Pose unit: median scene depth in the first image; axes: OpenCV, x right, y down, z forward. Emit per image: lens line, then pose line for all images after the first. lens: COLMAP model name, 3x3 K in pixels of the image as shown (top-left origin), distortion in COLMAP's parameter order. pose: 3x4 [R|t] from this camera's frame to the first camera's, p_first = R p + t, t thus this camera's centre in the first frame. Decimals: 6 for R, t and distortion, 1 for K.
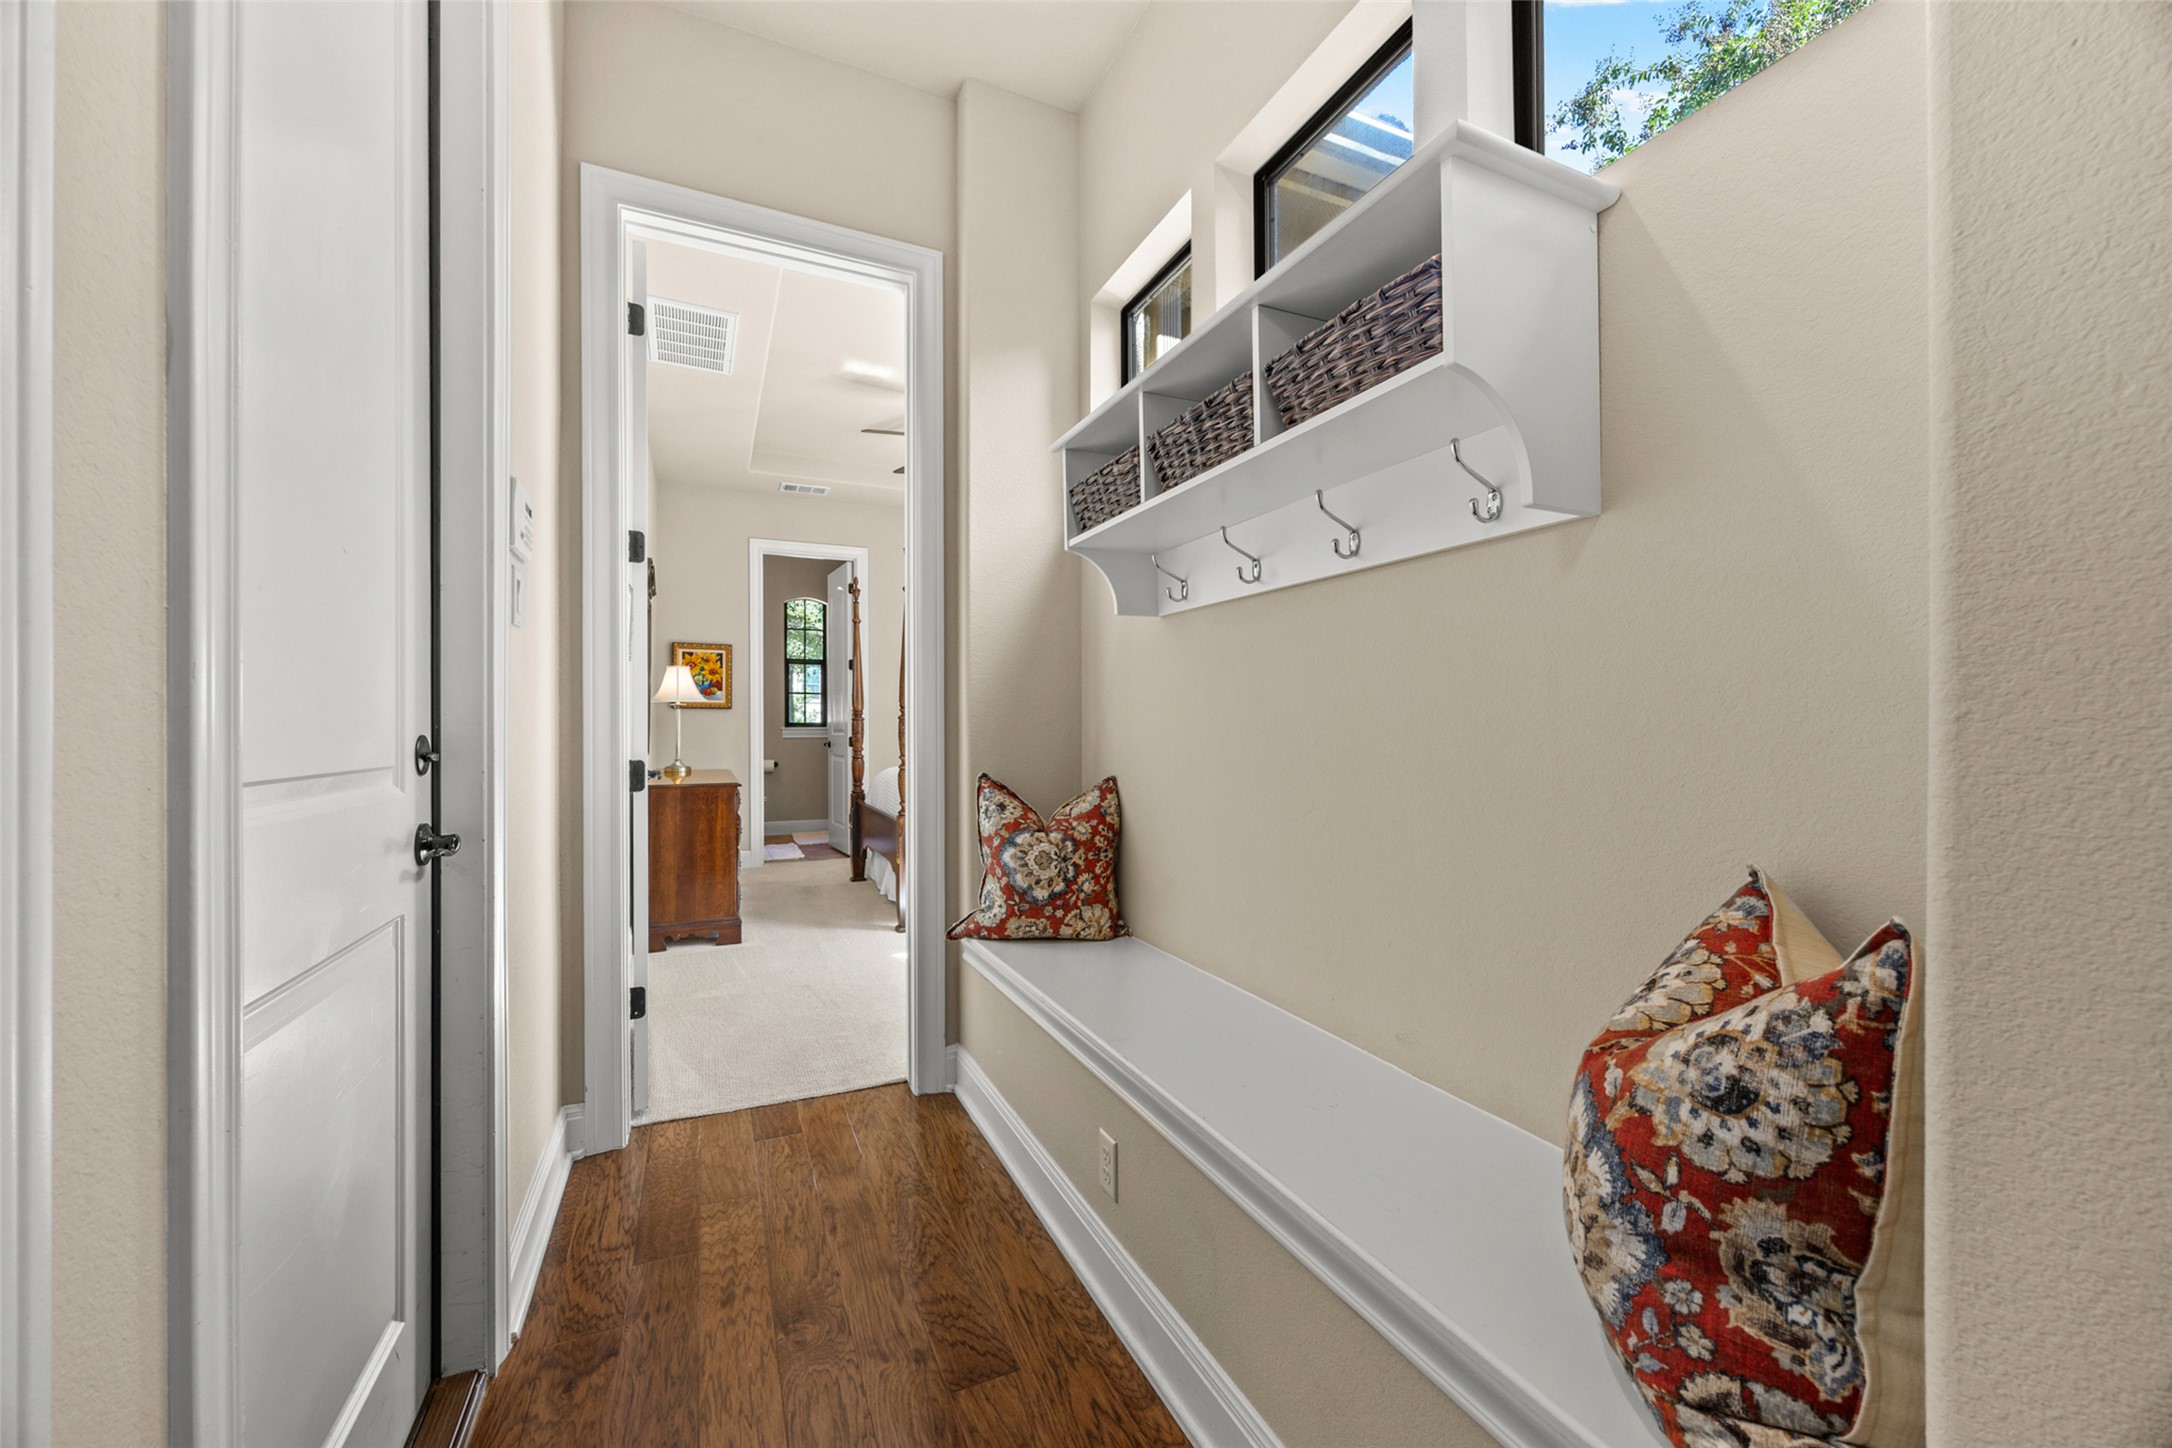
lens RADIAL K [[839.9, 0, 1085.2], [0, 839.9, 726.2], [0, 0, 1]] dist [-0.000459, -0.000092]
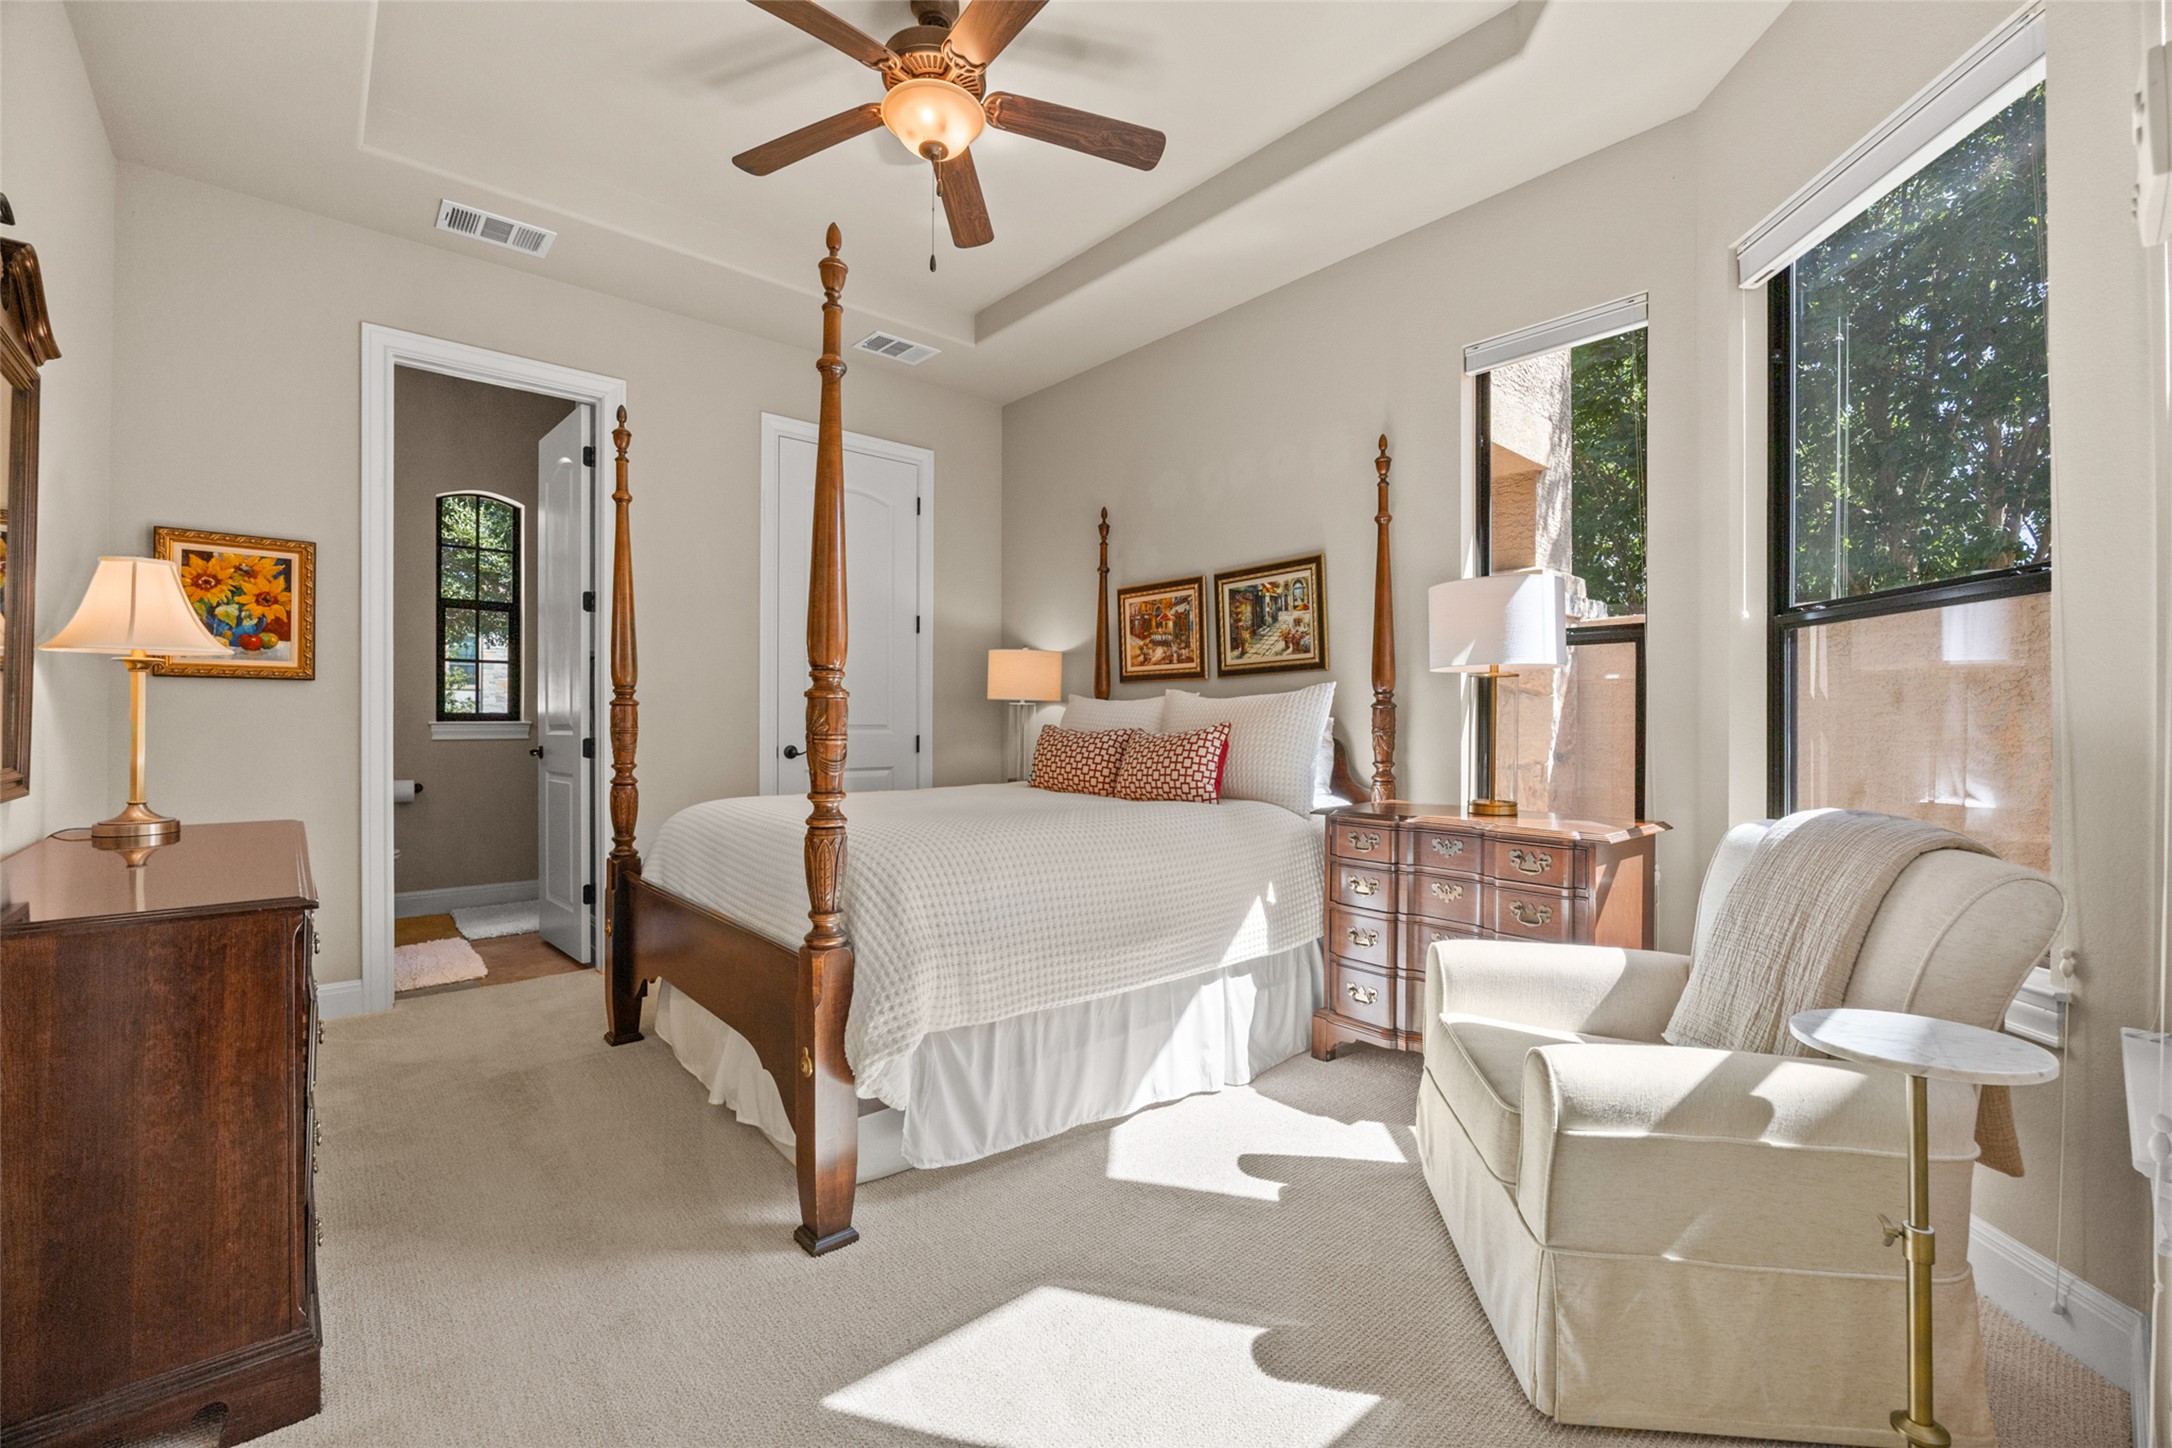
lens RADIAL K [[916.7, 0, 1087.3], [0, 916.7, 712.6], [0, 0, 1]] dist [-0.003970, -0.000330]
pose [[0.959477, 0.000158, 0.281787, -0.154597], [0.001672, 0.999979, -0.006253, 0.000816], [-0.281782, 0.006471, 0.959457, 0.398049]]
